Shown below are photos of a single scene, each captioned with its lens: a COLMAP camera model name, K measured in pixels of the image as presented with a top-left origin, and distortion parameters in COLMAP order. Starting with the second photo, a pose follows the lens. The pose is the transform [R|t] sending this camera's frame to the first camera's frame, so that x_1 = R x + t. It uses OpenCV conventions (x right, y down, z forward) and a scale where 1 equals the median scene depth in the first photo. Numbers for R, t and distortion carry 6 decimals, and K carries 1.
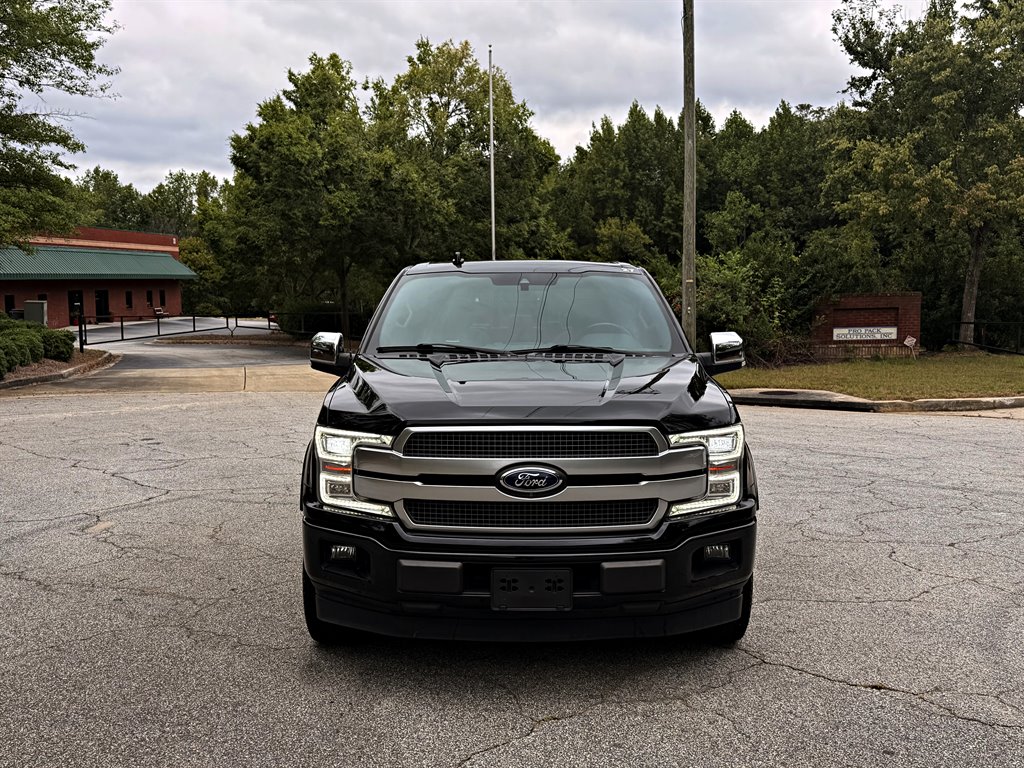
lens RADIAL K [[999.6, 0, 512.0], [0, 999.6, 384.0], [0, 0, 1]] dist [0.155981, -0.336550]
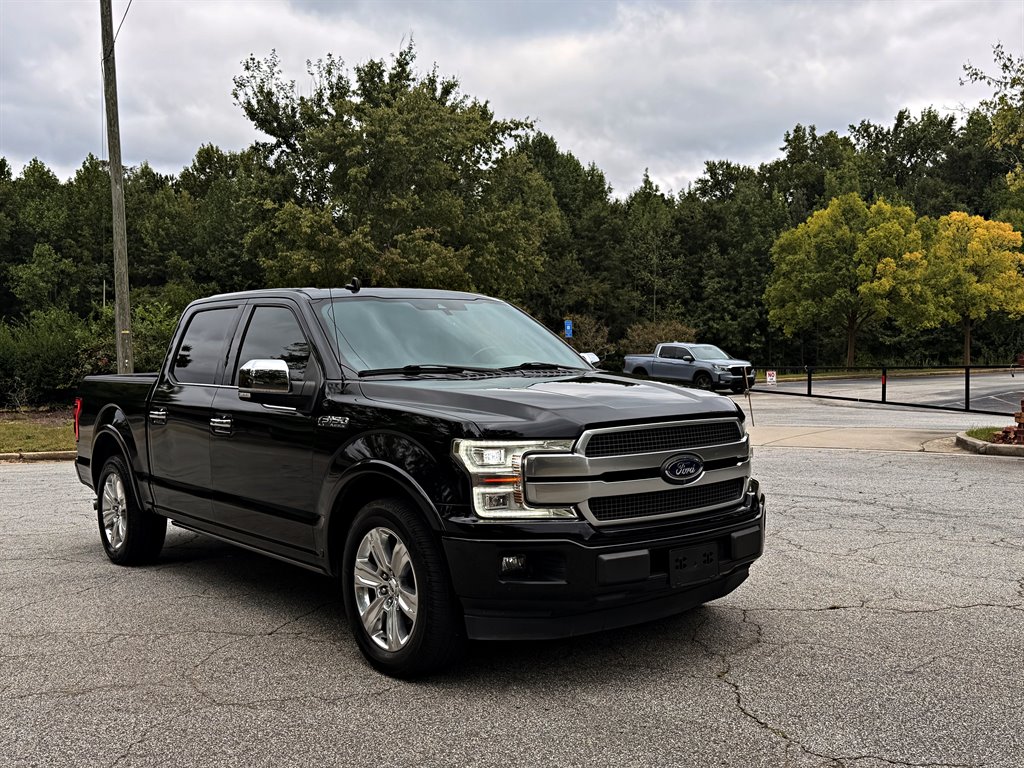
lens RADIAL K [[999.6, 0, 512.0], [0, 999.6, 384.0], [0, 0, 1]] dist [0.155981, -0.336550]
pose [[0.780348, -0.032796, 0.624485, -0.125210], [0.069850, 0.996946, -0.034927, 0.003924], [-0.621432, 0.070876, 0.780255, 0.033470]]
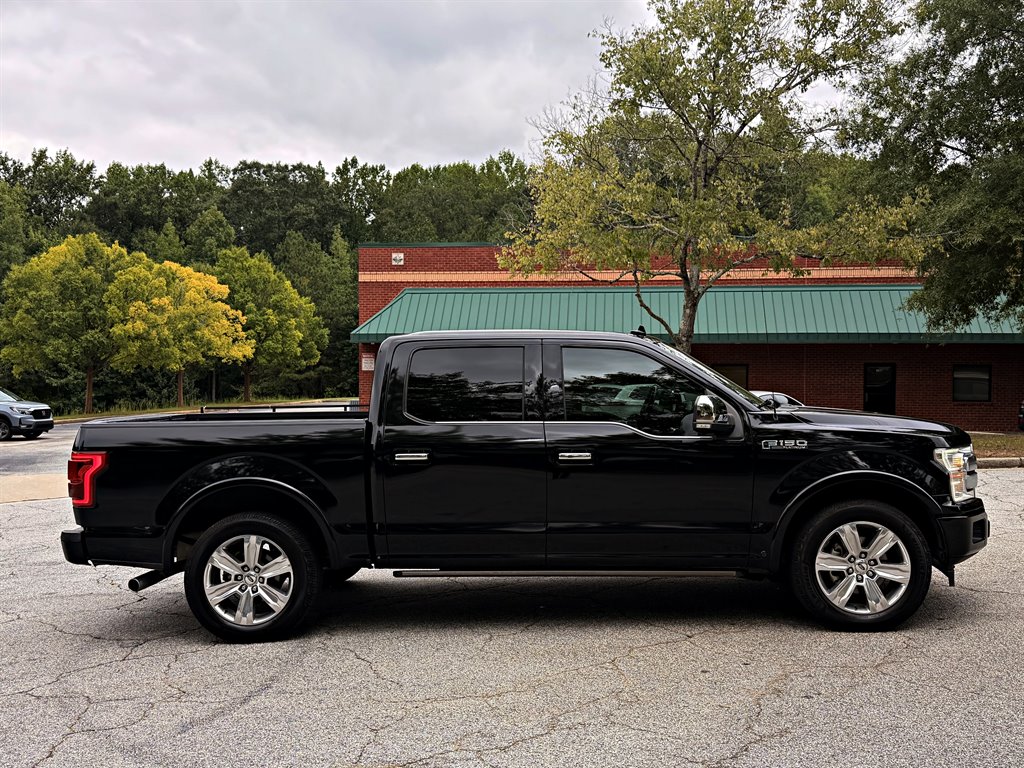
lens RADIAL K [[999.6, 0, 512.0], [0, 999.6, 384.0], [0, 0, 1]] dist [0.155981, -0.336550]
pose [[0.035846, -0.005207, 0.999344, -0.268582], [0.100189, 0.994967, 0.001591, -0.018570], [-0.994323, 0.100066, 0.036187, 0.254775]]
